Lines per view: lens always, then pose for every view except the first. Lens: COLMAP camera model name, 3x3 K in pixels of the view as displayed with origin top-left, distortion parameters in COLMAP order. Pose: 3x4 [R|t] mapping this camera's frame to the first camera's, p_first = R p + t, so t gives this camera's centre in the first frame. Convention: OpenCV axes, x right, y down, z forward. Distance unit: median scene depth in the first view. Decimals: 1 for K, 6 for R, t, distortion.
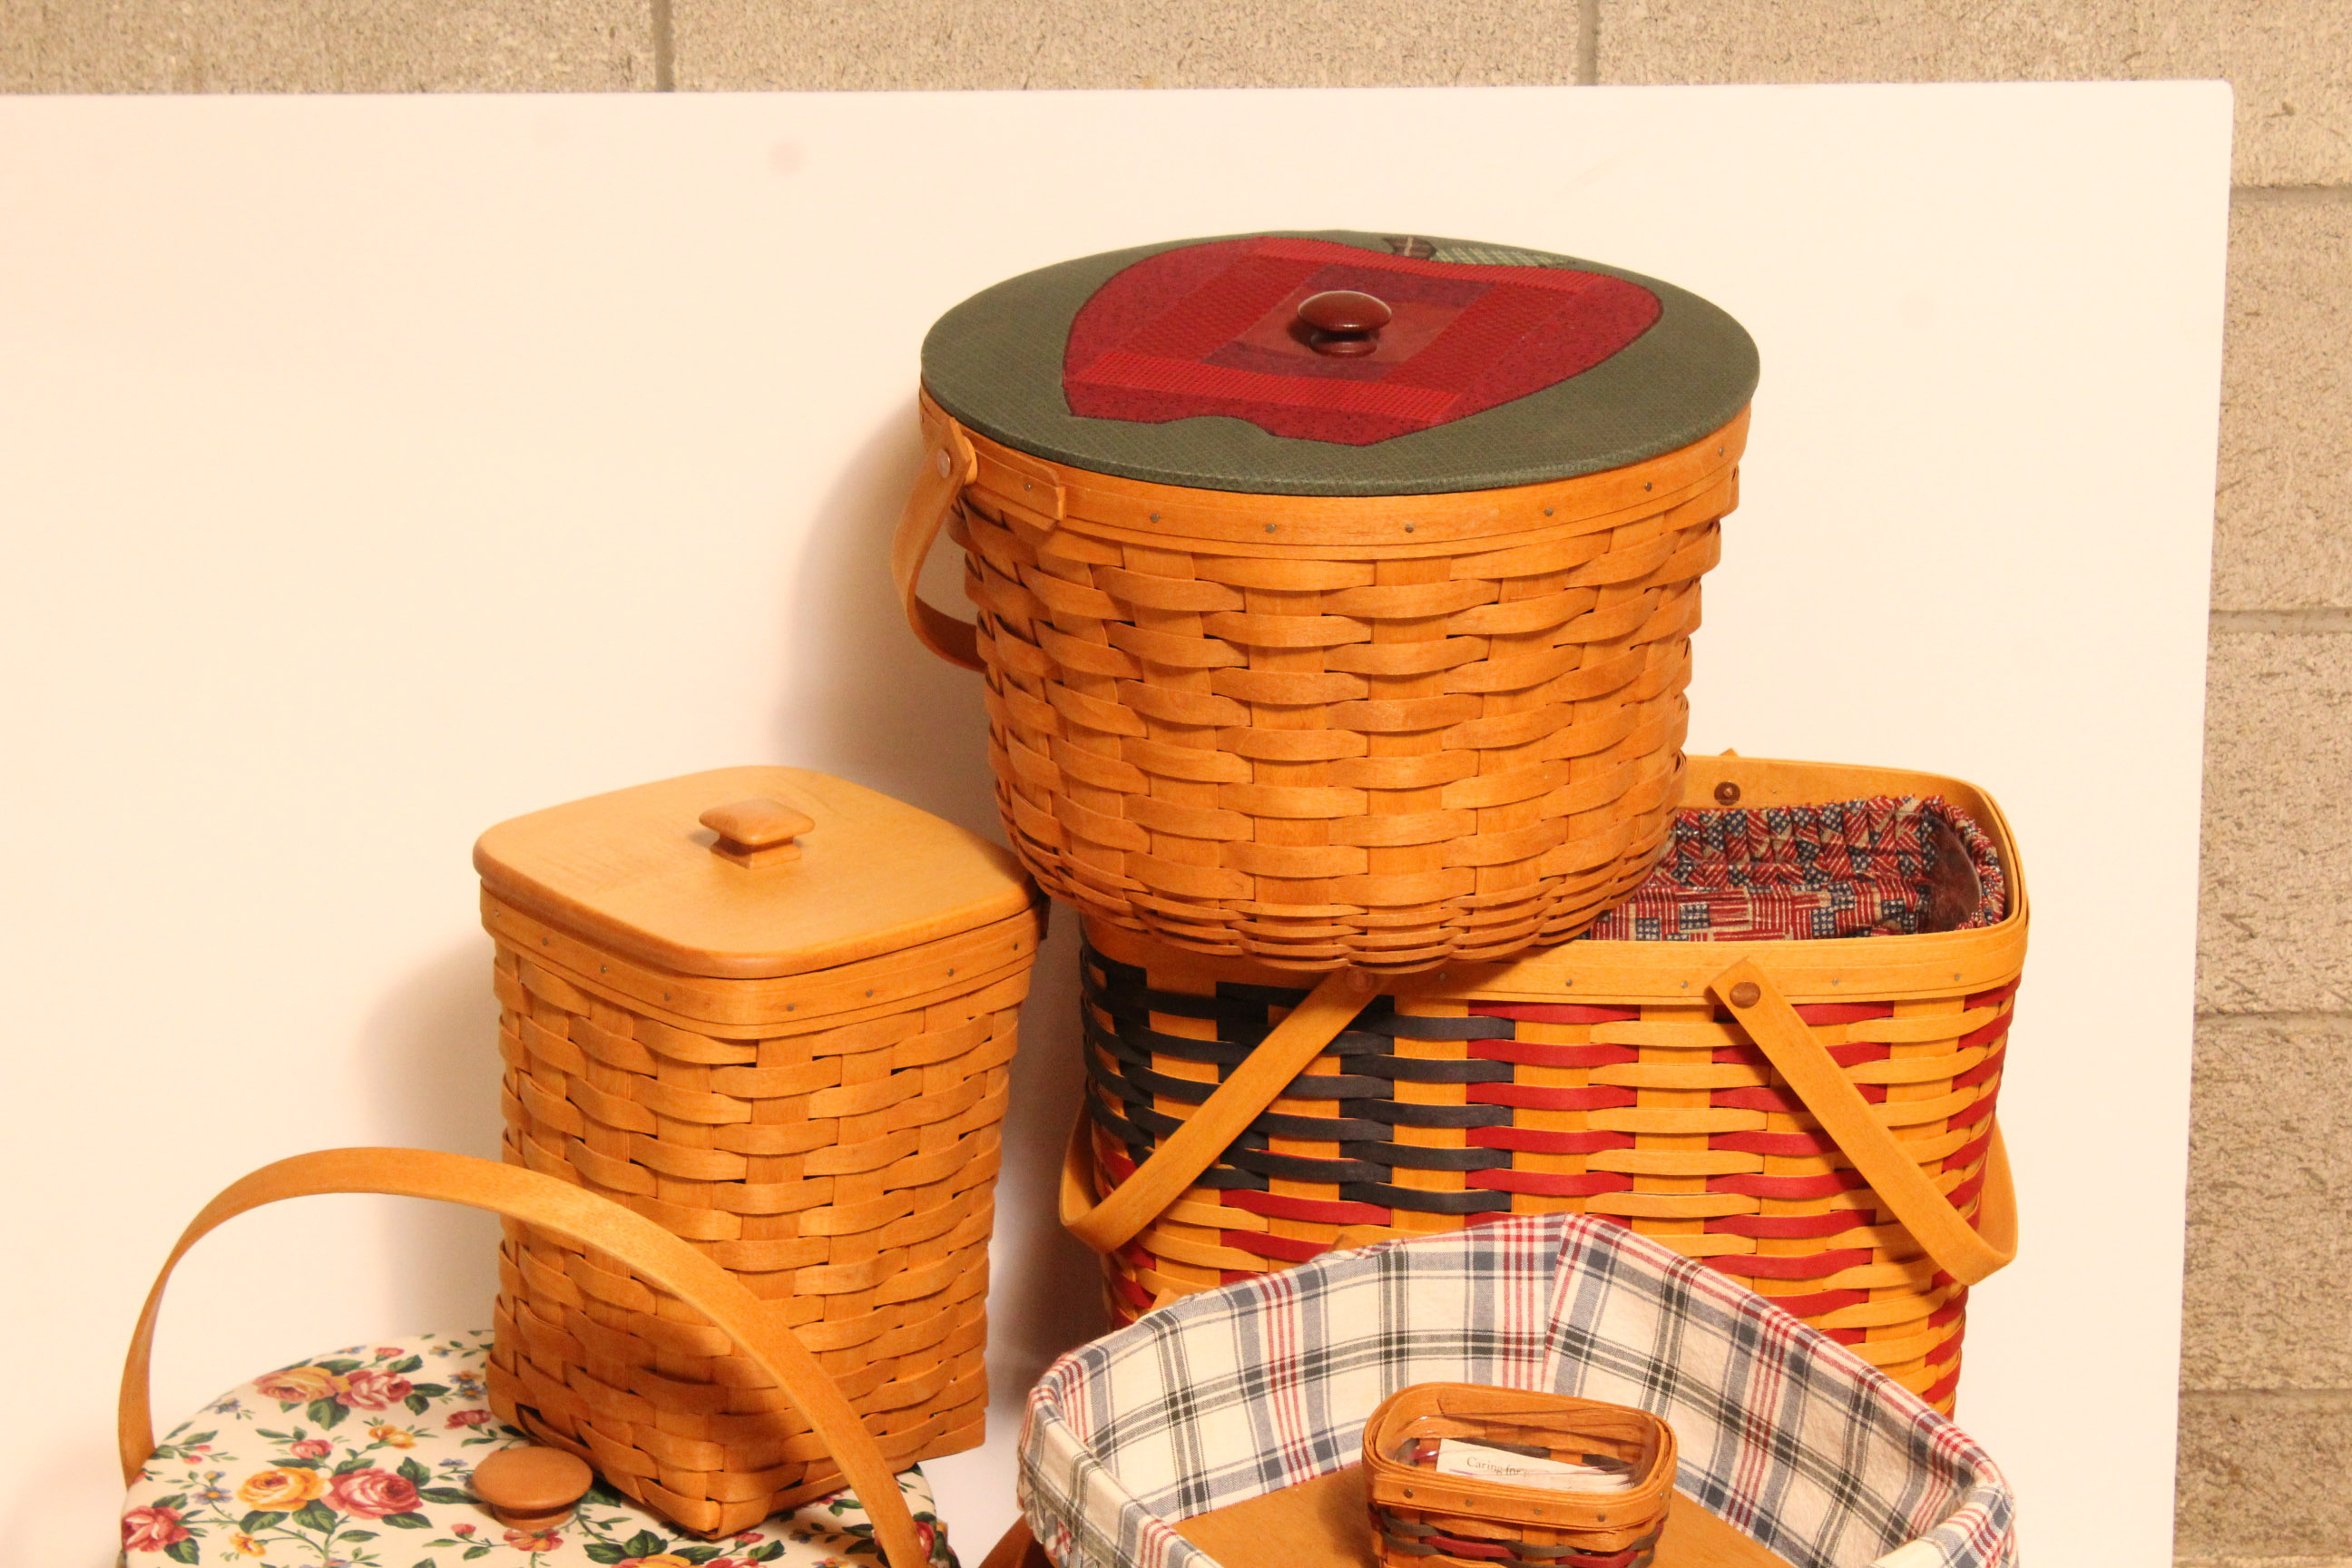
lens RADIAL K [[5600.6, 0, 1122.0], [0, 5600.6, 784.6], [0, 0, 1]] dist [0.071897, 0.247109]
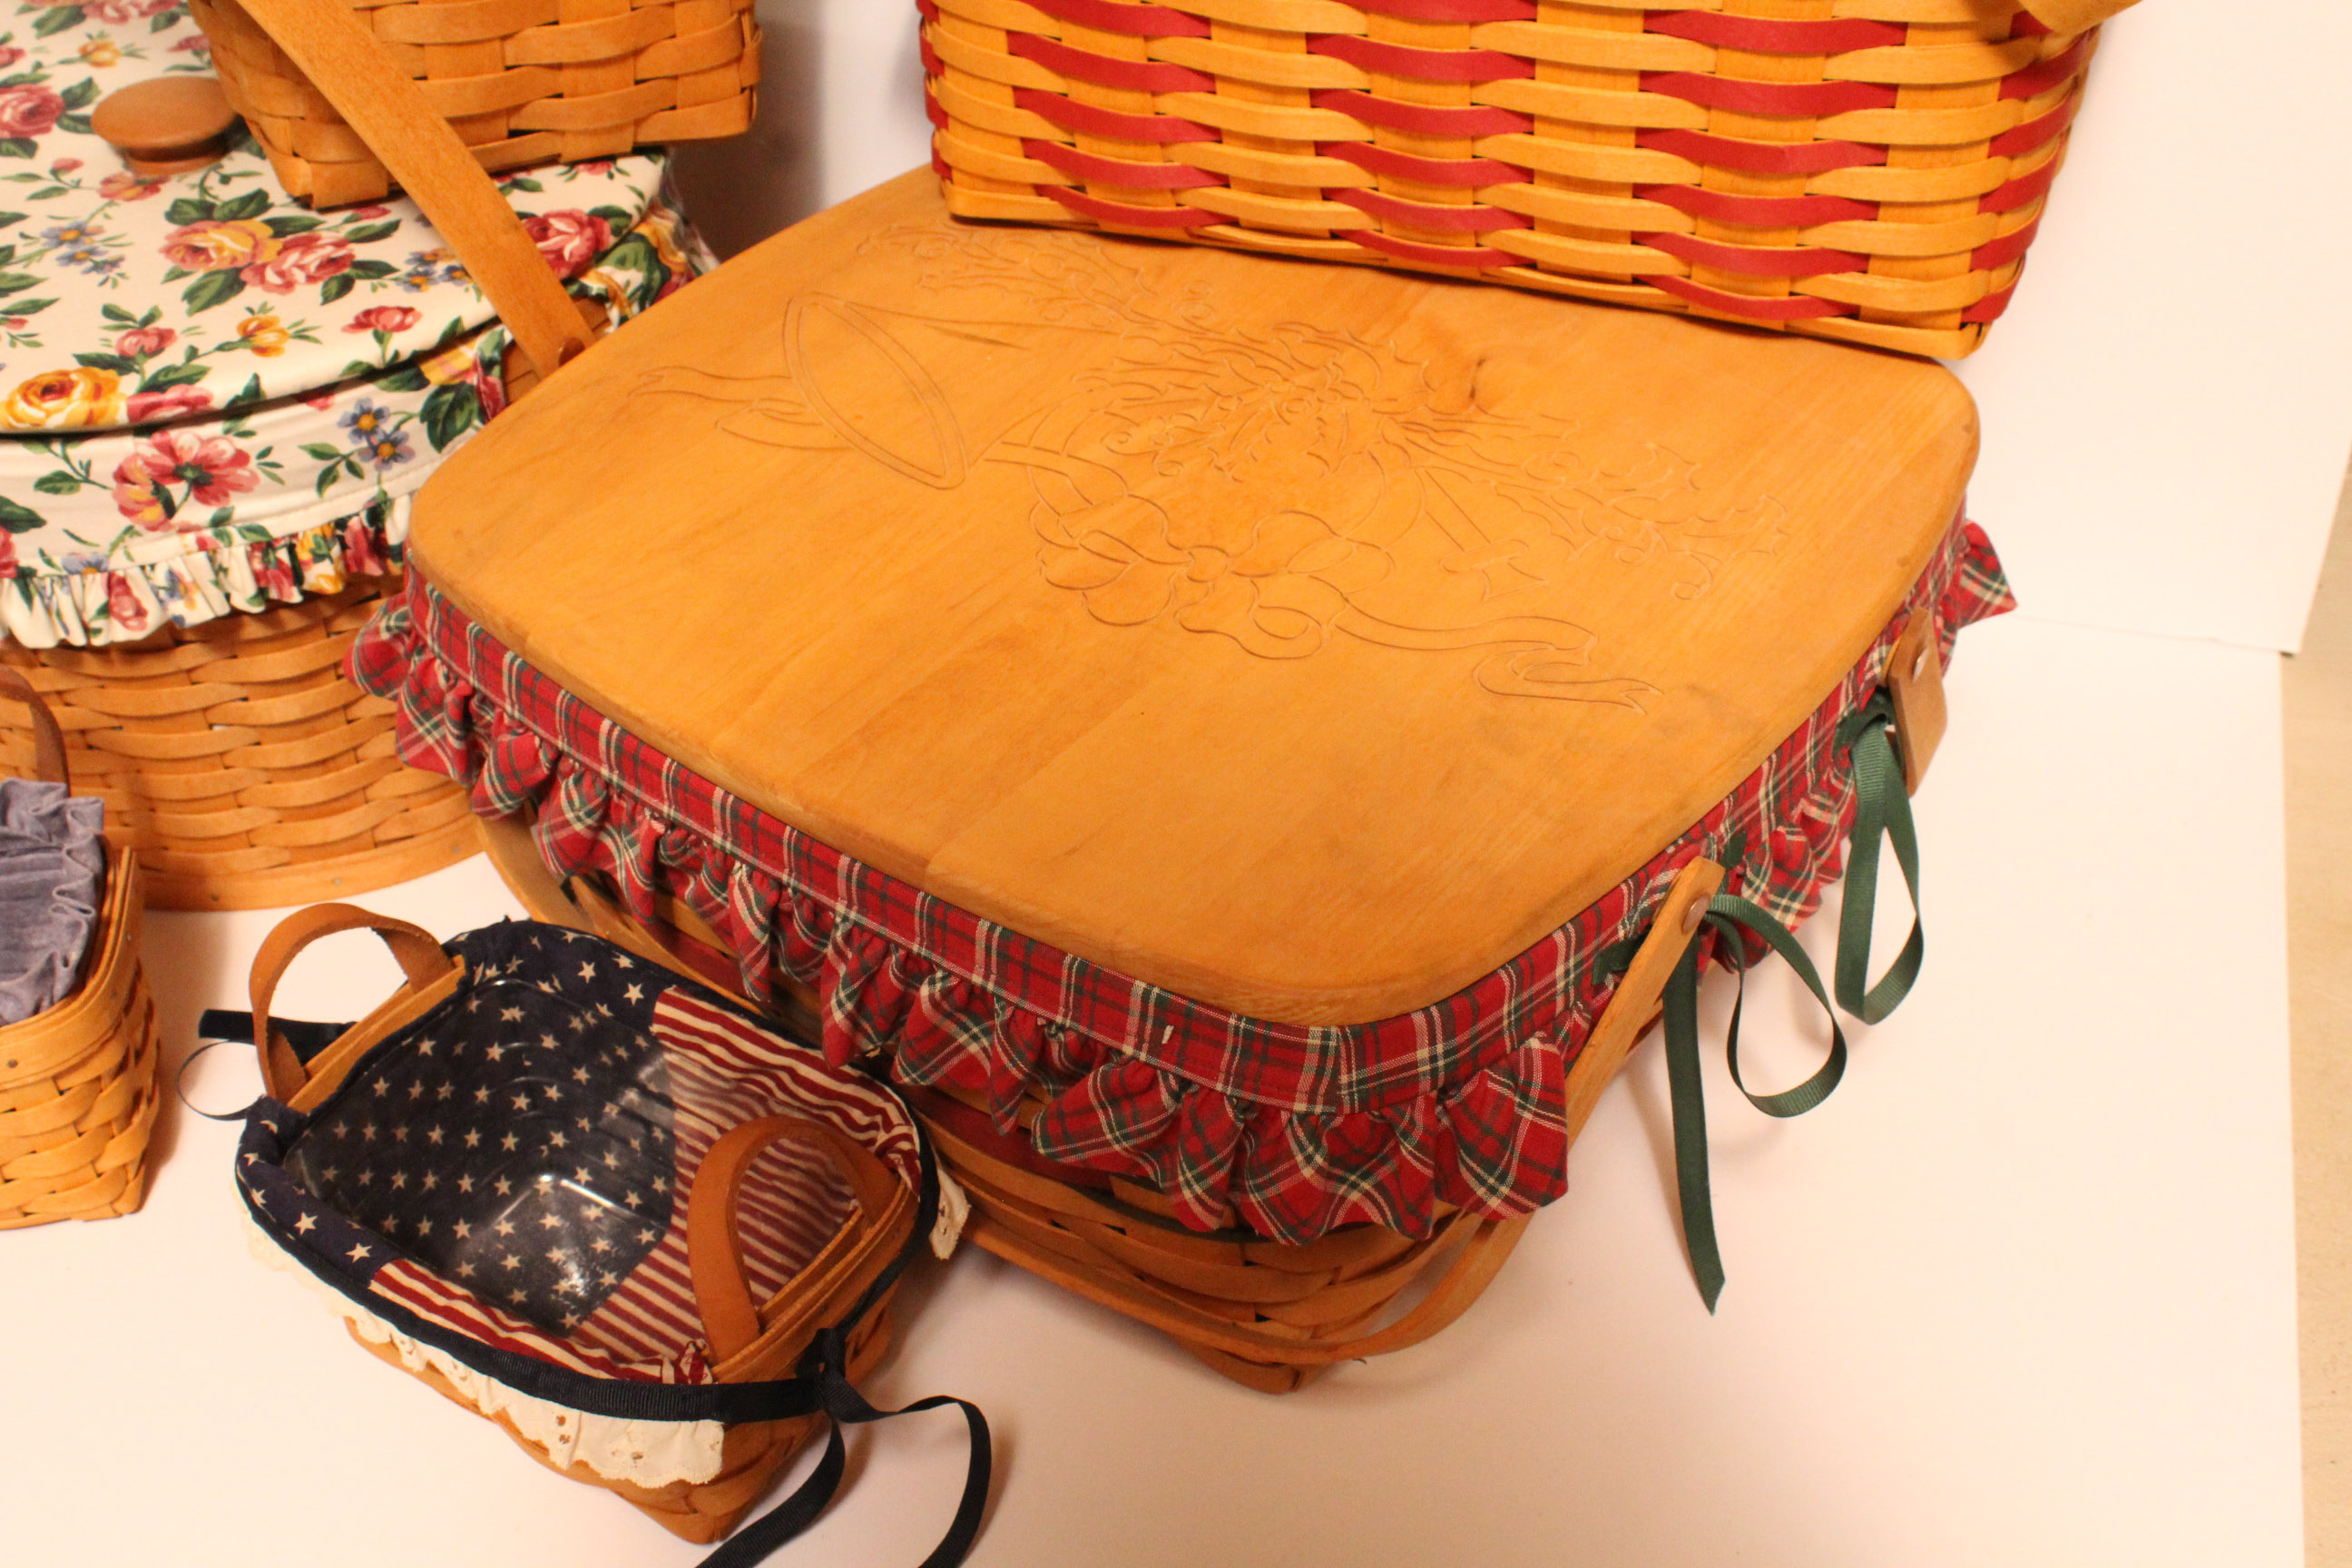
lens RADIAL K [[2722.7, 0, 1159.1], [0, 2722.7, 804.3], [0, 0, 1]] dist [-0.119870, 0.199688]
pose [[0.953833, 0.166193, -0.250165, 0.146625], [-0.078551, 0.941997, 0.326300, 0.081940], [0.289883, -0.291585, 0.911562, 0.673703]]
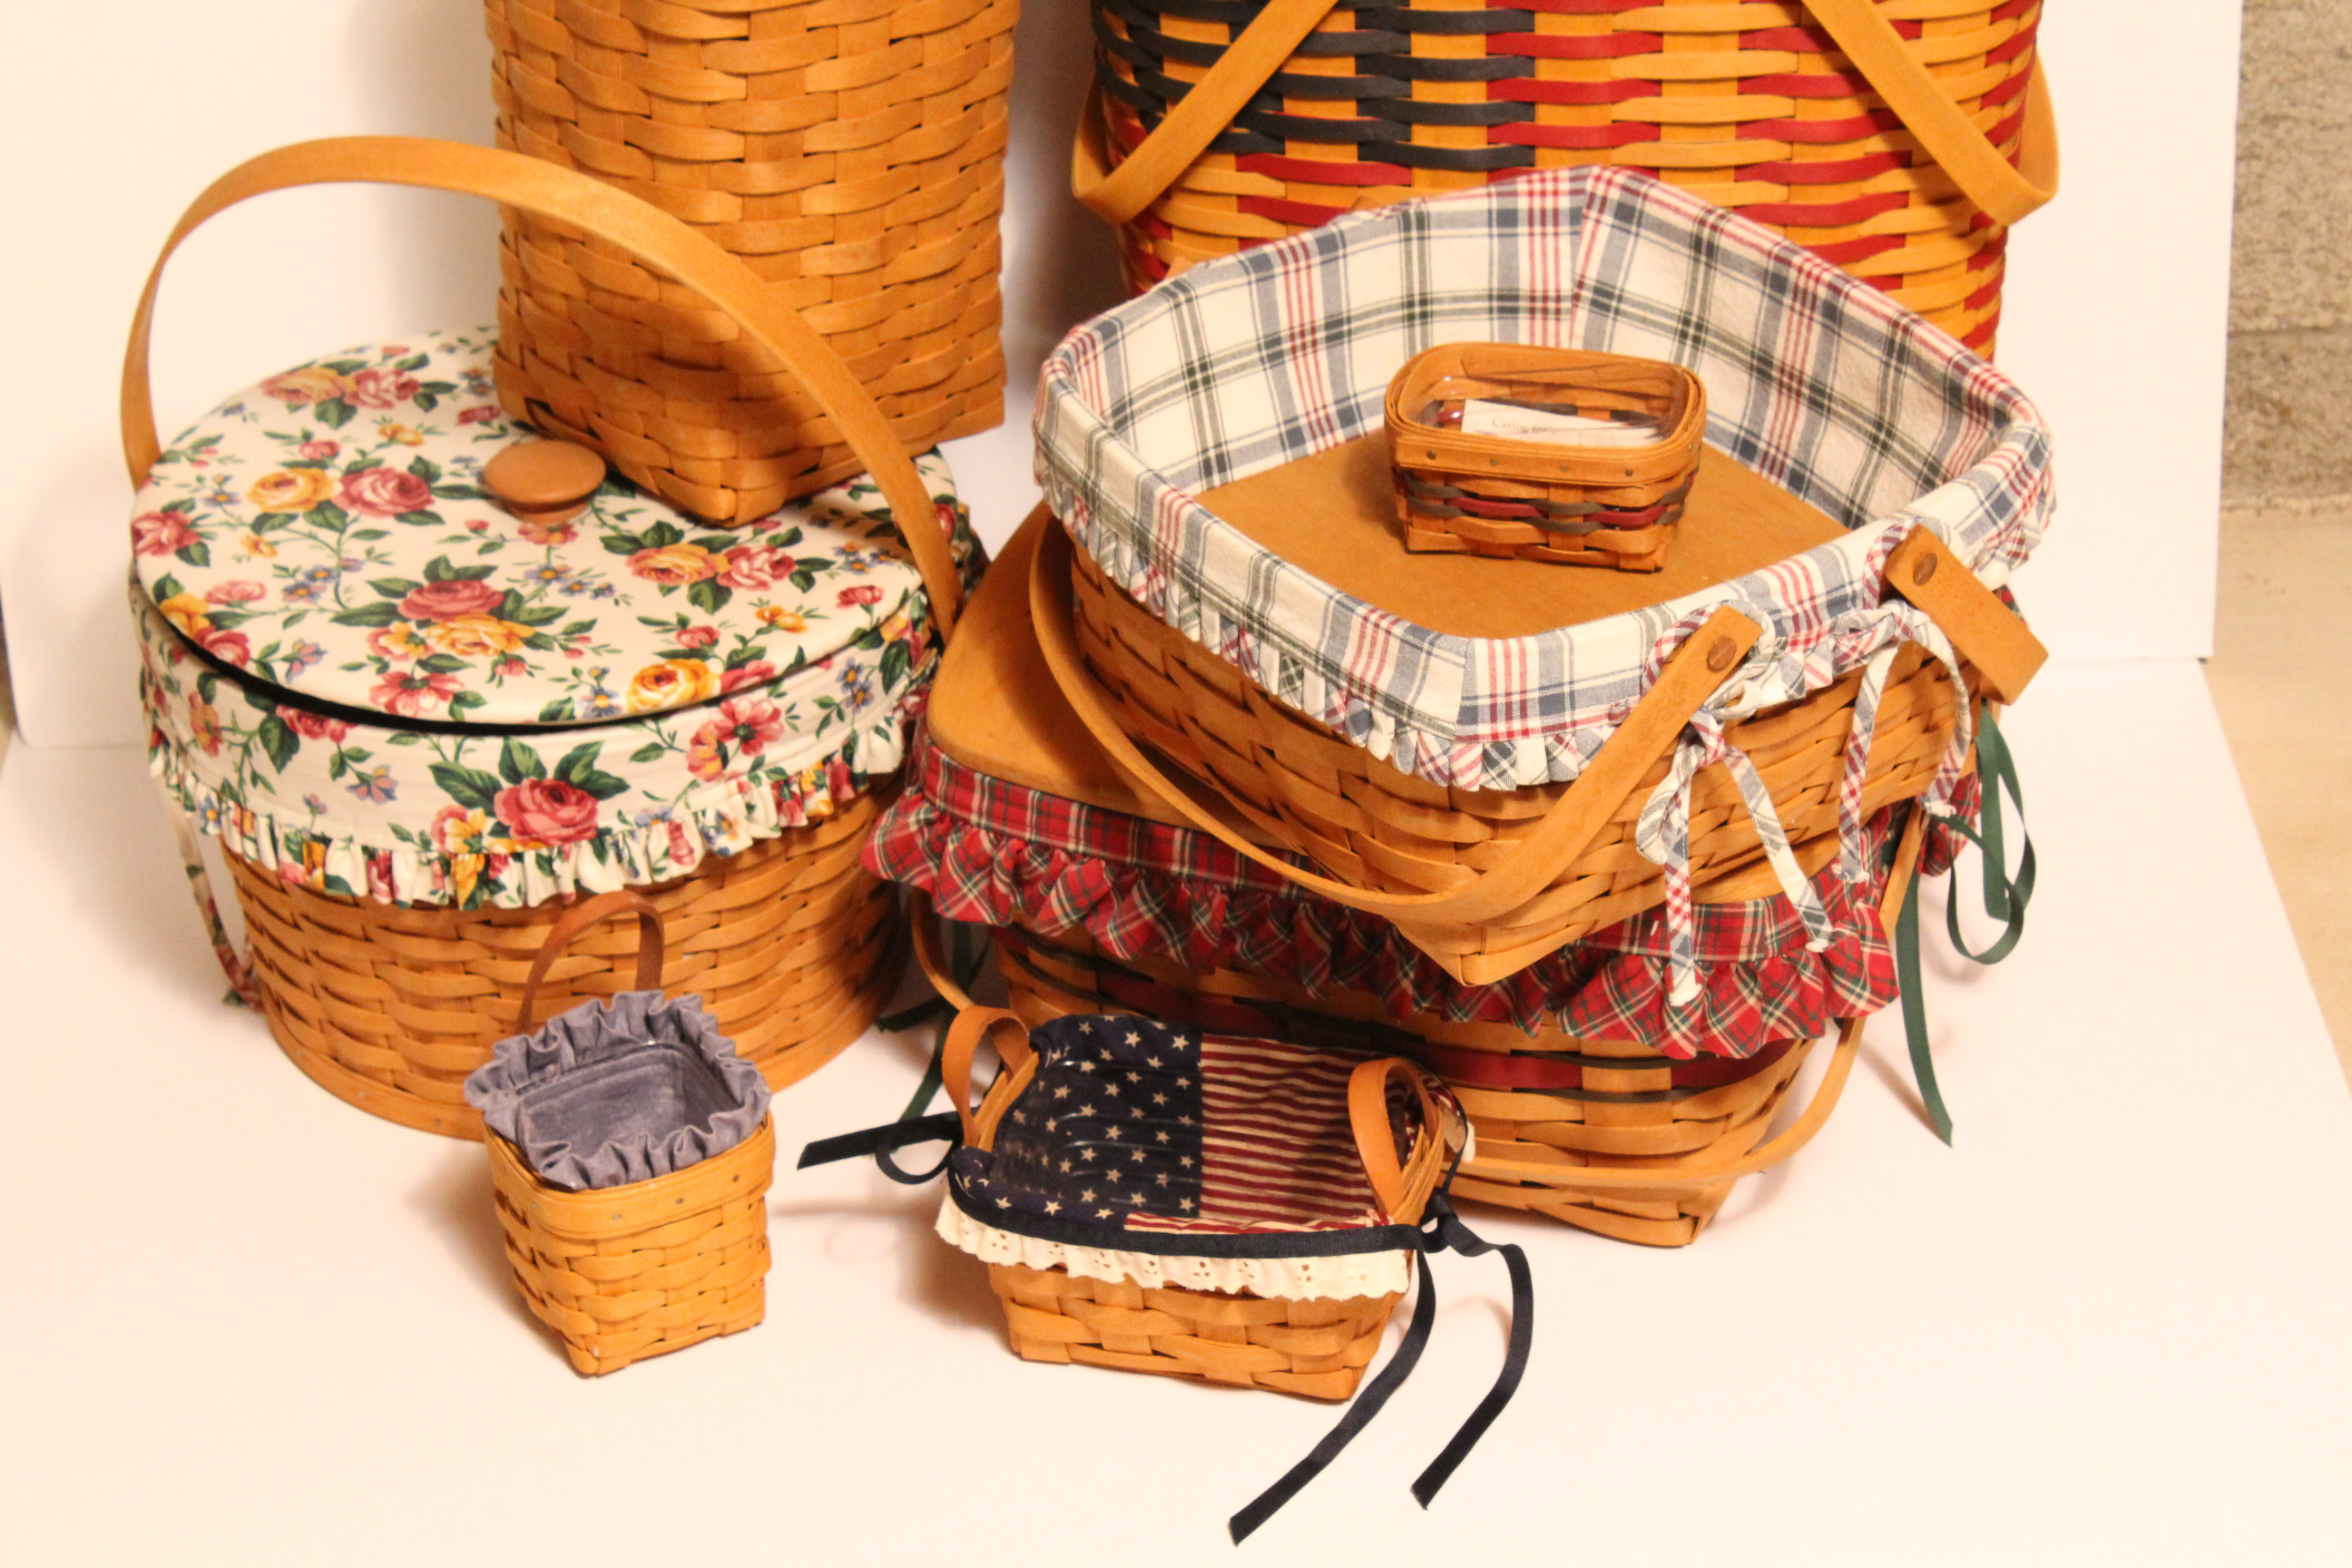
lens RADIAL K [[5600.6, 0, 1122.0], [0, 5600.6, 784.6], [0, 0, 1]] dist [0.071897, 0.247109]
pose [[0.999379, -0.031724, -0.015339, 0.009534], [0.033905, 0.984272, 0.173375, 0.010844], [0.009598, -0.173787, 0.984736, 0.024772]]
